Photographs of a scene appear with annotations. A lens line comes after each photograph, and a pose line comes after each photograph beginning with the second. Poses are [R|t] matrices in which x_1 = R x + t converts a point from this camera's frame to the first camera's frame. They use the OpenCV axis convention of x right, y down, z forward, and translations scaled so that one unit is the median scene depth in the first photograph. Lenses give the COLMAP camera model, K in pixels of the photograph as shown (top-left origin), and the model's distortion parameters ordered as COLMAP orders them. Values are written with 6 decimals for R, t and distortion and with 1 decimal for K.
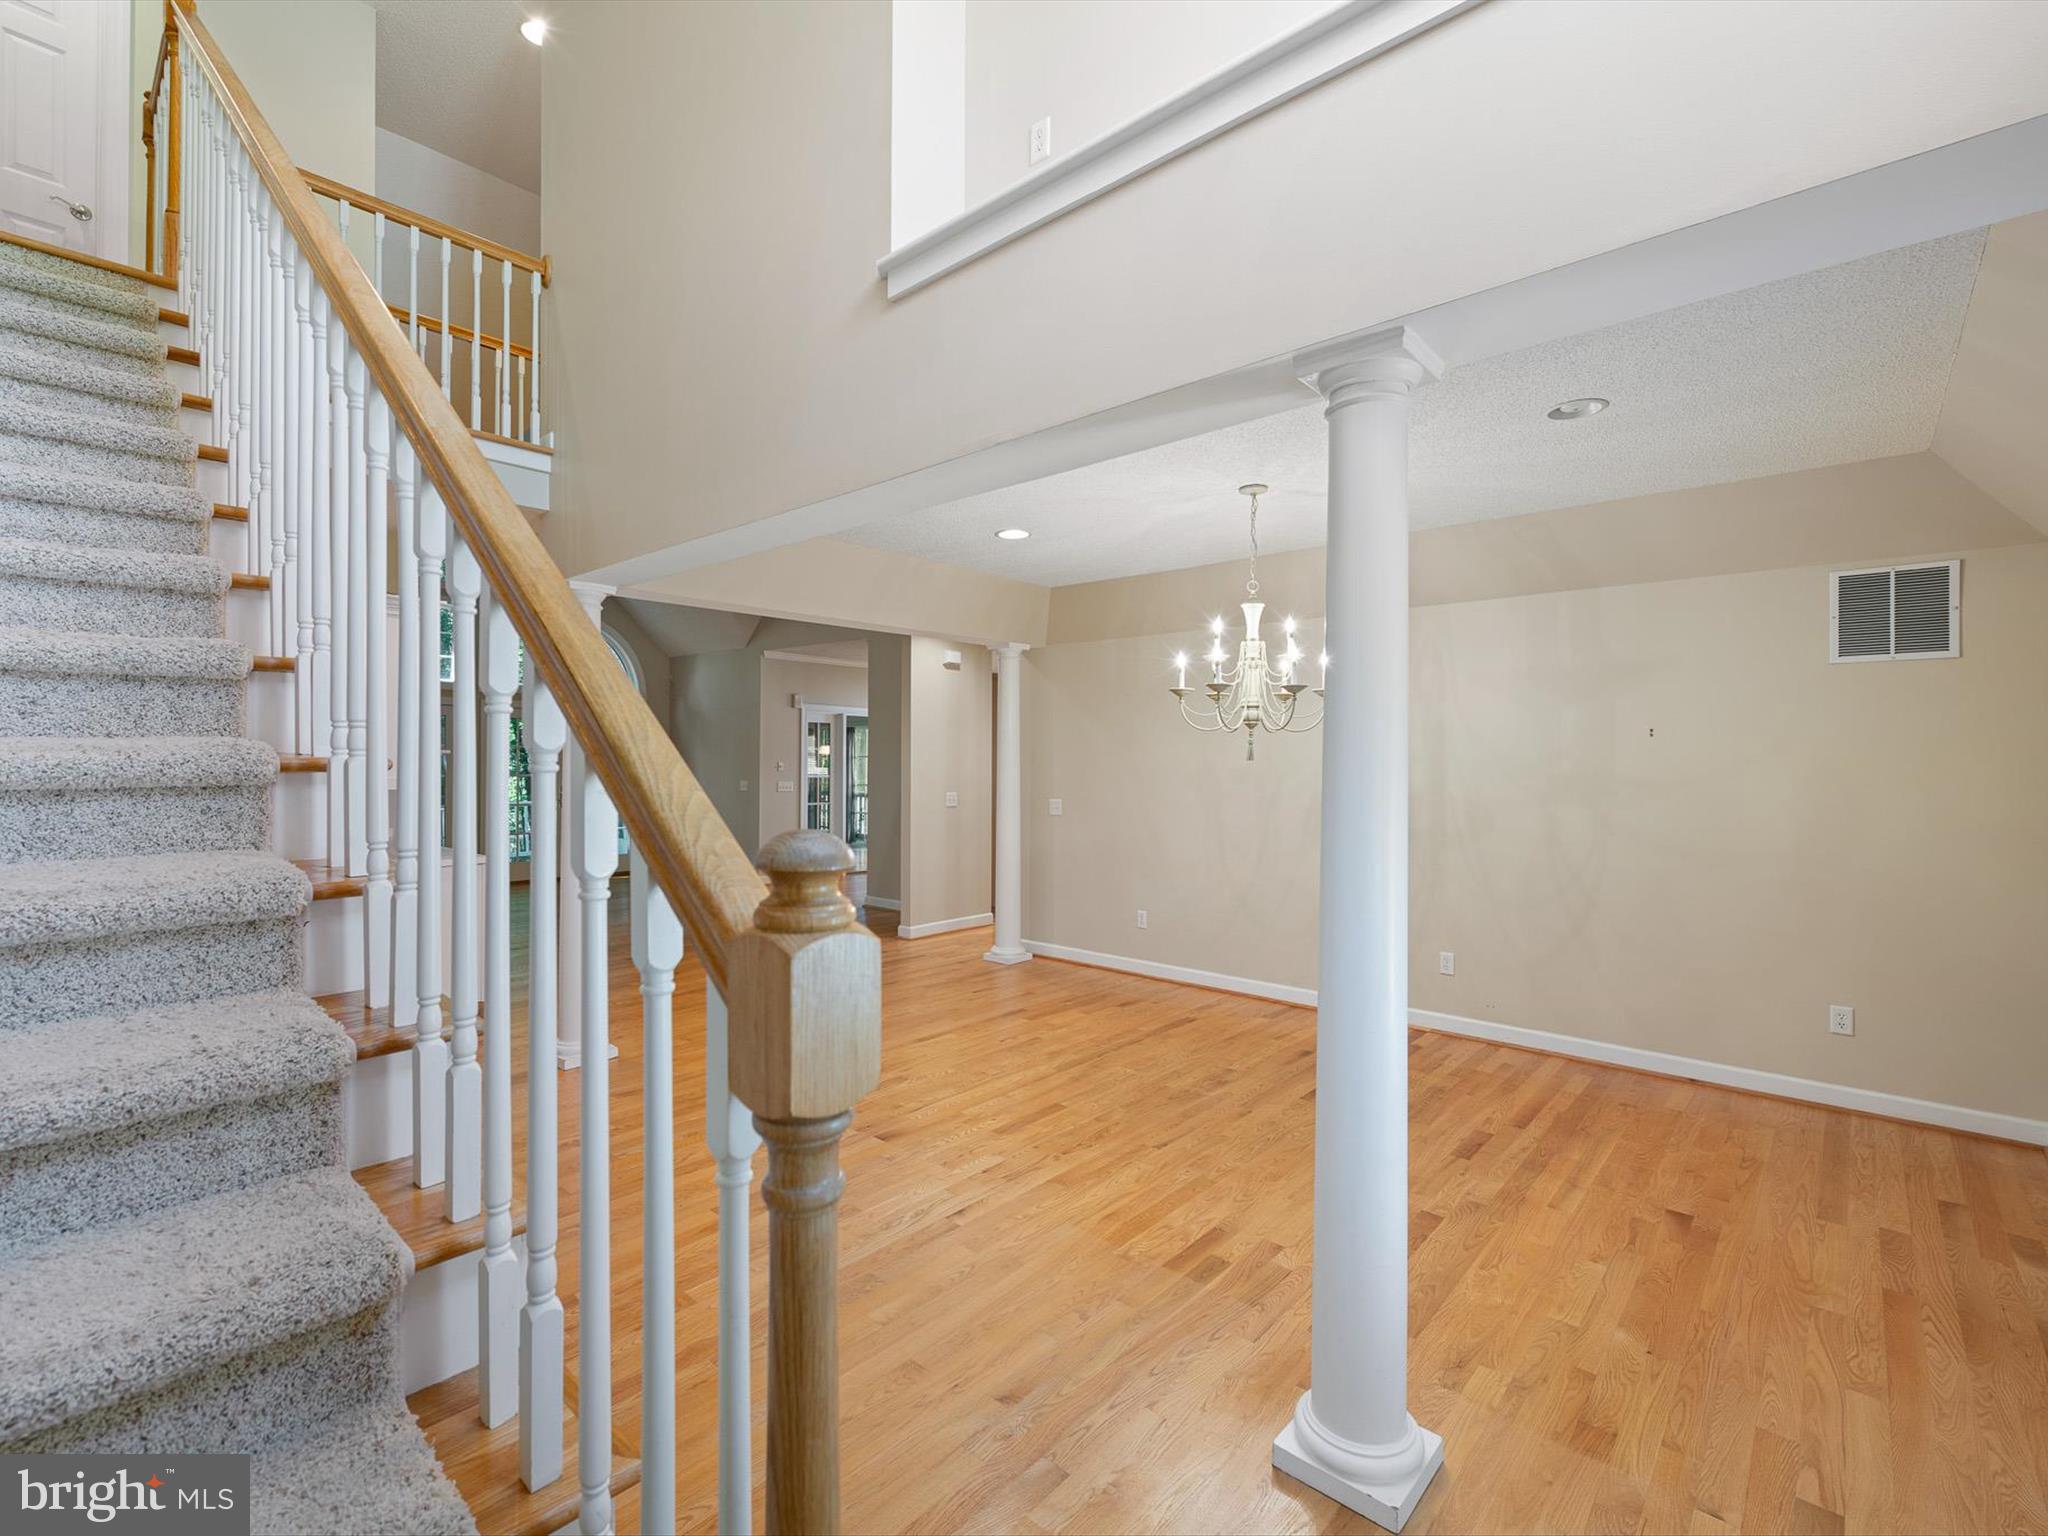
lens RADIAL K [[915.5, 0, 1018.6], [0, 915.5, 765.9], [0, 0, 1]] dist [0.000913, 0.000159]
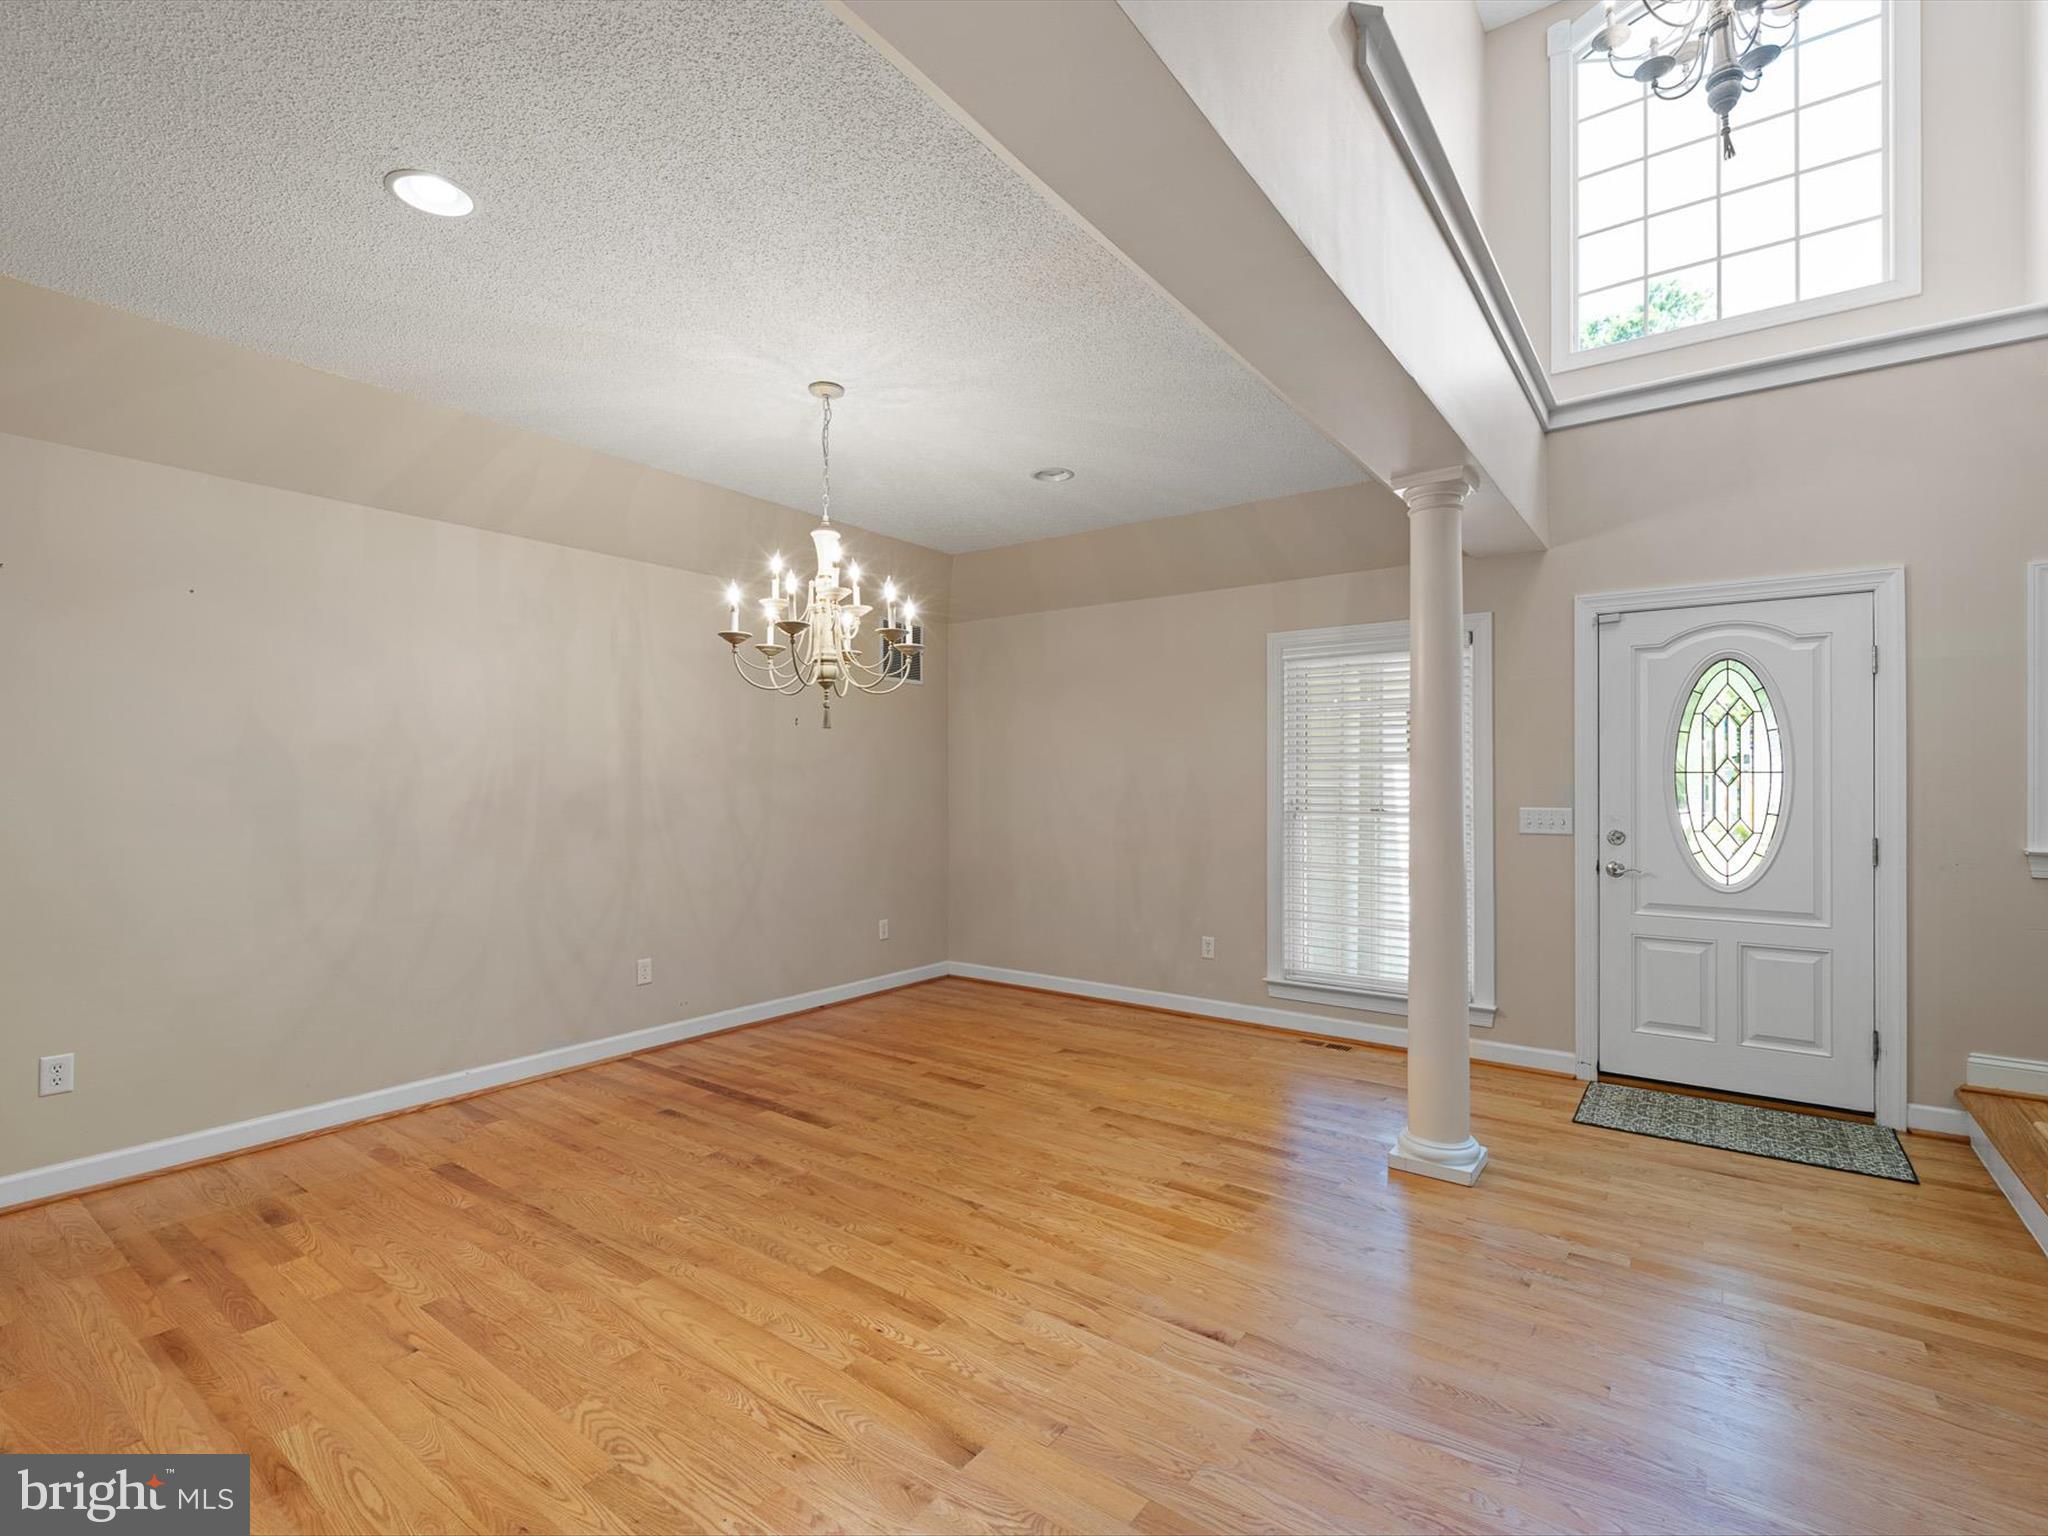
lens RADIAL K [[950.3, 0, 1025.7], [0, 950.3, 779.2], [0, 0, 1]] dist [-0.002301, -0.000481]
pose [[-0.101499, -0.004393, 0.994826, -0.589191], [-0.000197, 0.999990, 0.004396, 0.035377], [-0.994836, 0.000250, -0.101499, 0.910361]]
